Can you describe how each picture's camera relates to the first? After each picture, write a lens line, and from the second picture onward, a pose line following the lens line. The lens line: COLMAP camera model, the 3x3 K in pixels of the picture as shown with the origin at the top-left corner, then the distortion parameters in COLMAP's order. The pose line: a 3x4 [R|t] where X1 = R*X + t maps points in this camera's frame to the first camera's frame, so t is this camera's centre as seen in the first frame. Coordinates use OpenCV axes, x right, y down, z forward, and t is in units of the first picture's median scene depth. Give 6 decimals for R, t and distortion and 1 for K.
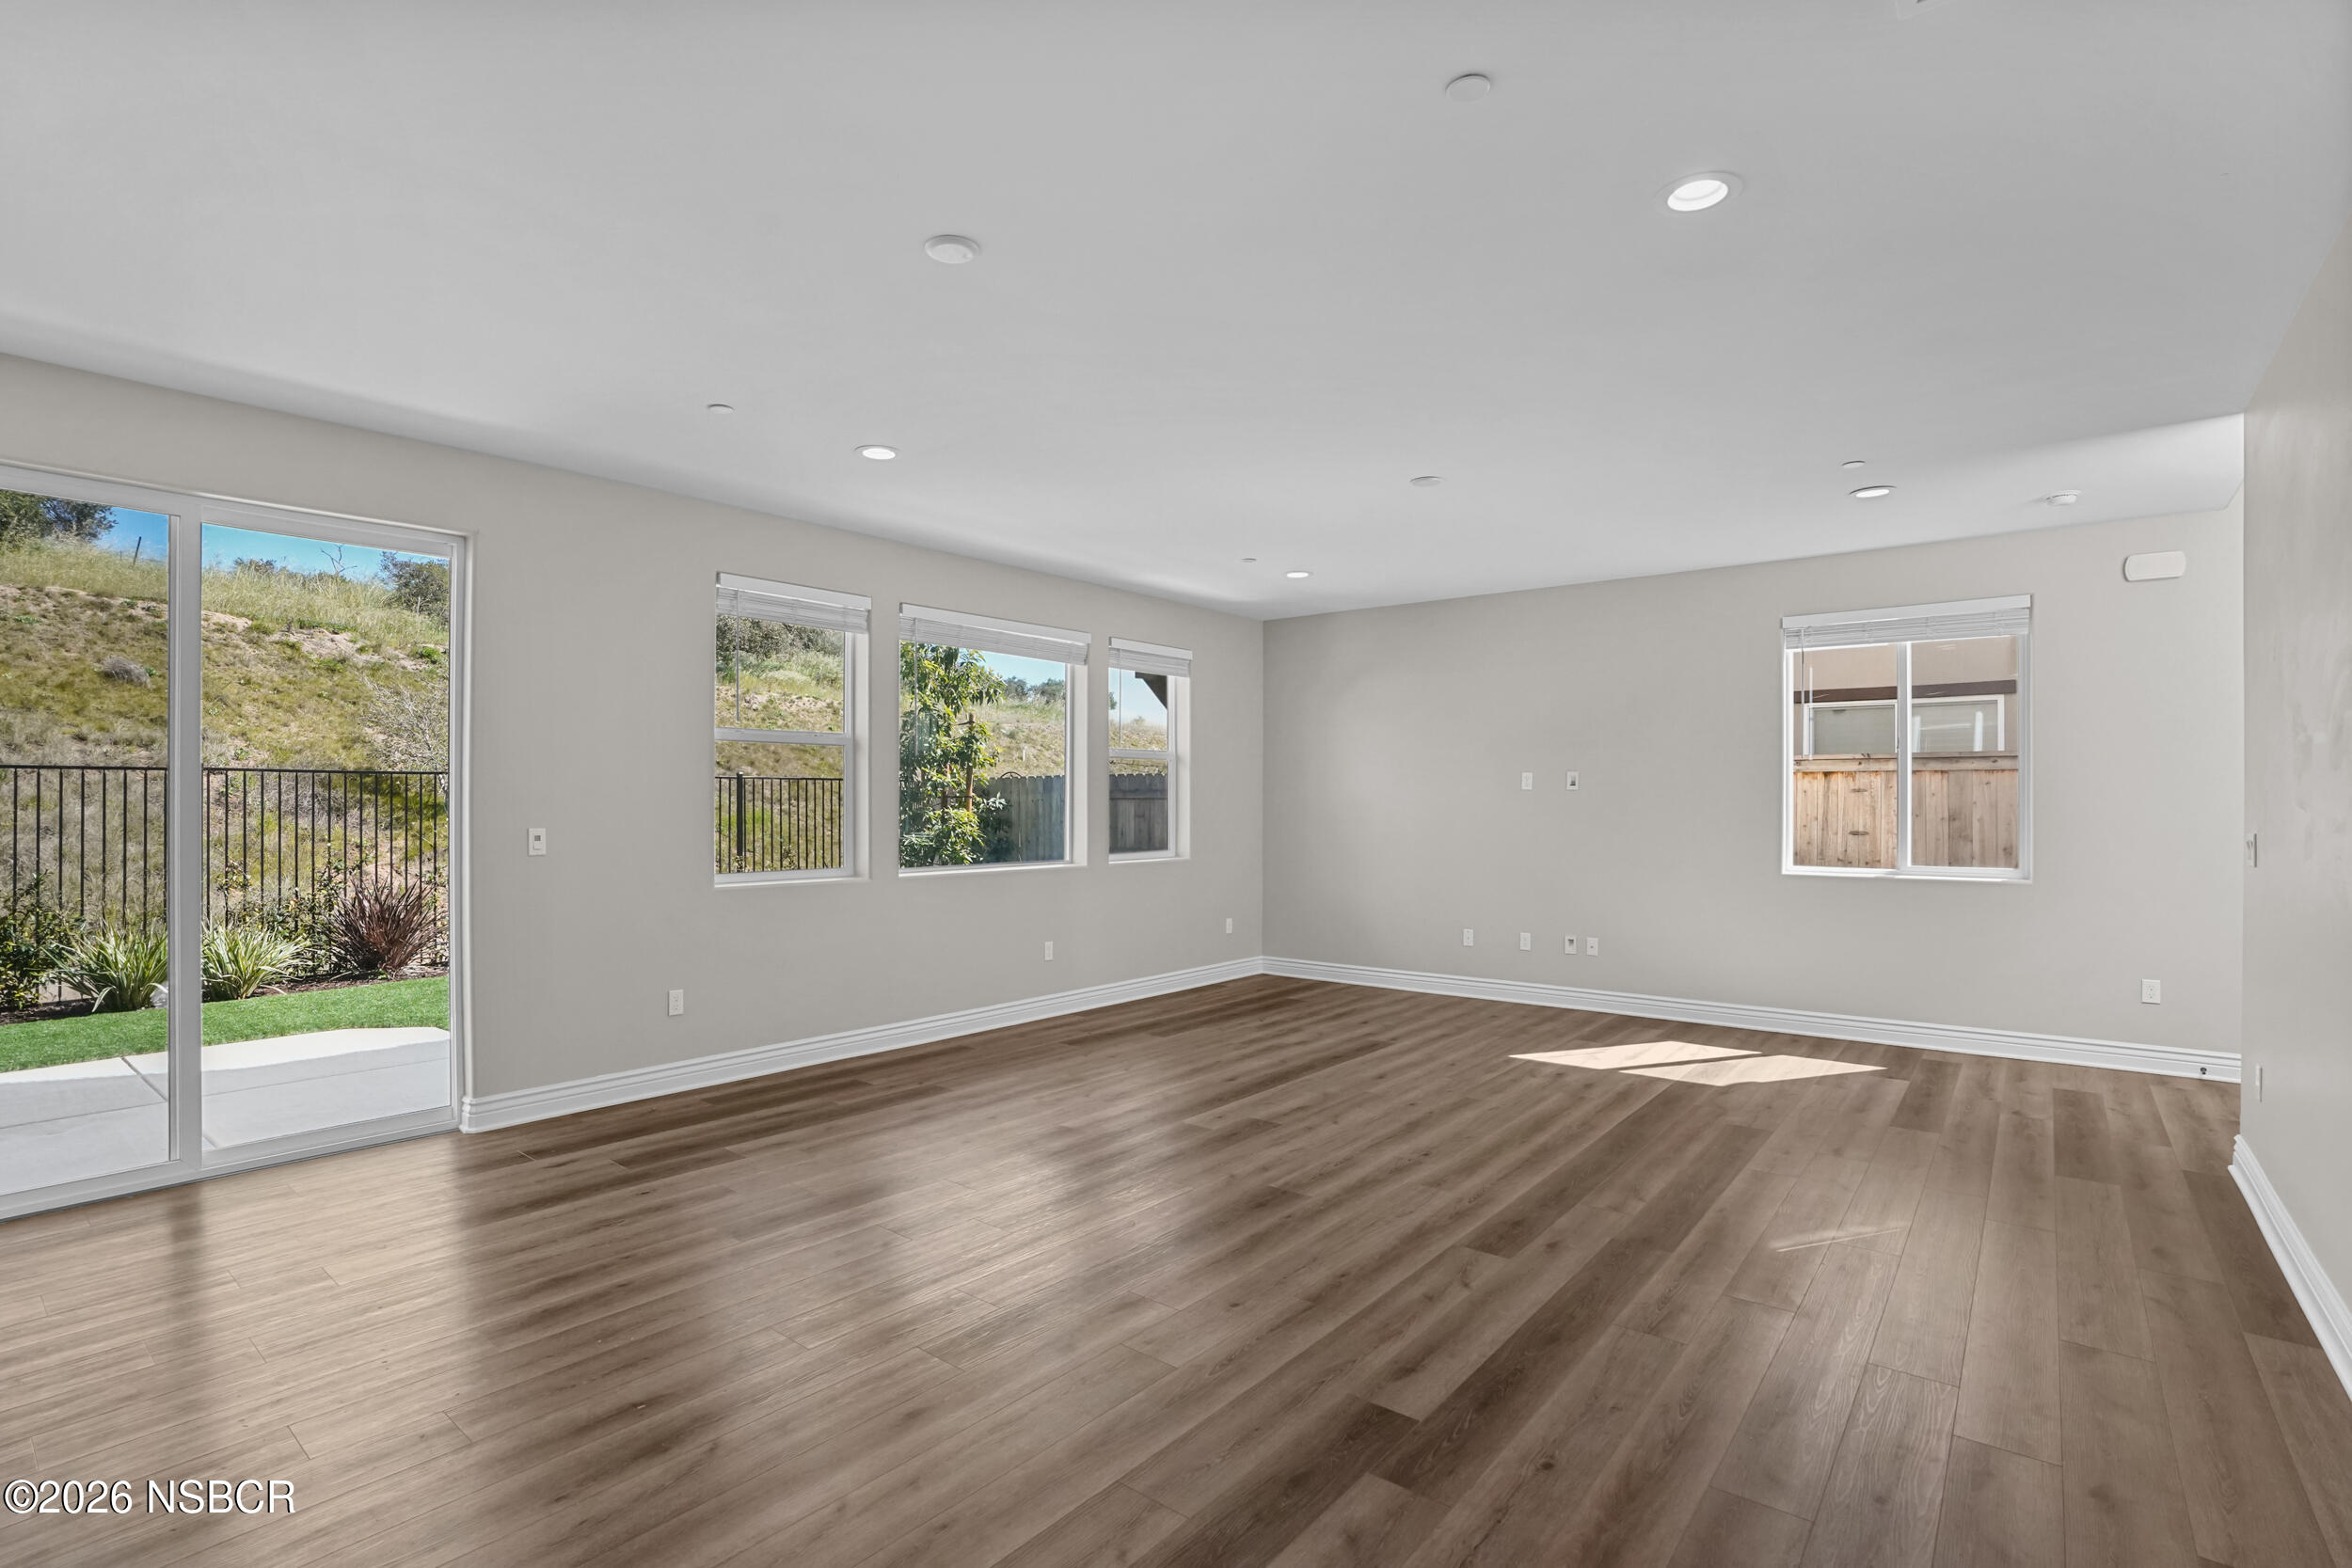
lens RADIAL K [[1115.6, 0, 1157.2], [0, 1115.6, 800.4], [0, 0, 1]] dist [-0.041257, 0.014065]
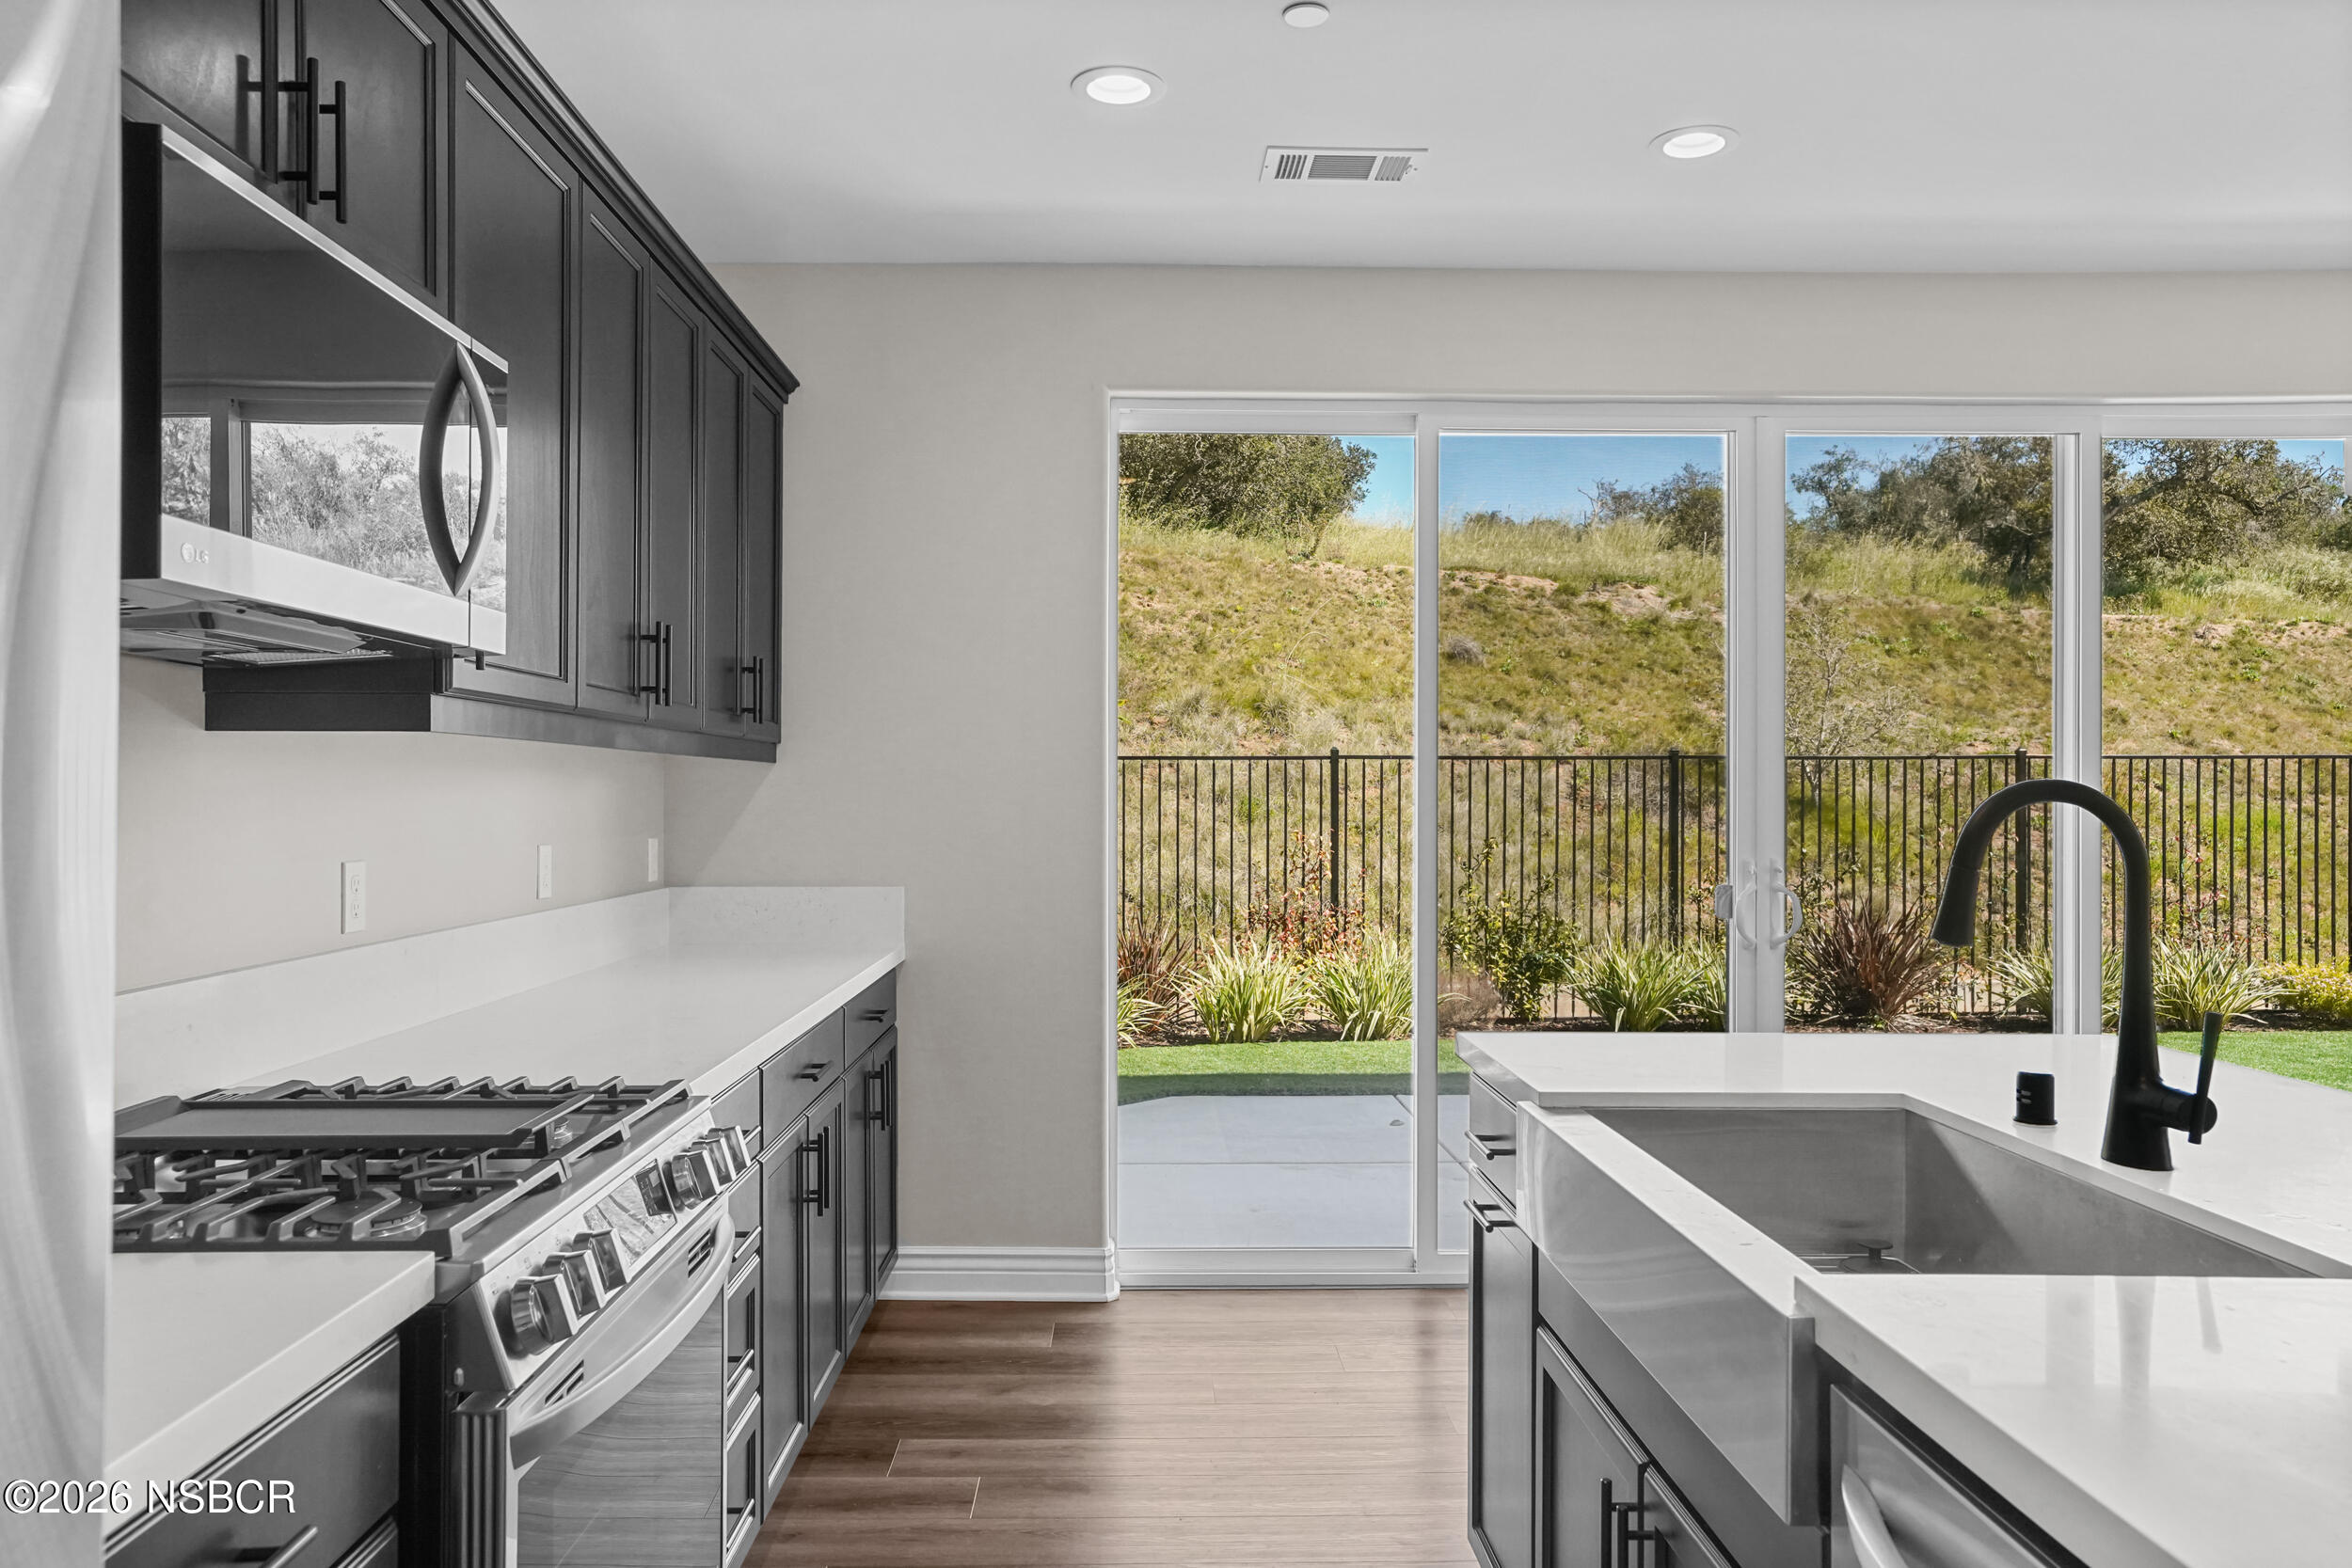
lens RADIAL K [[1608.0, 0, 1127.5], [0, 1608.0, 791.5], [0, 0, 1]] dist [0.000080, 0.001969]
pose [[0.647566, -0.000919, -0.762009, -0.106500], [-0.000012, 0.999999, -0.001216, -0.000651], [0.762010, 0.000797, 0.647565, -0.066838]]
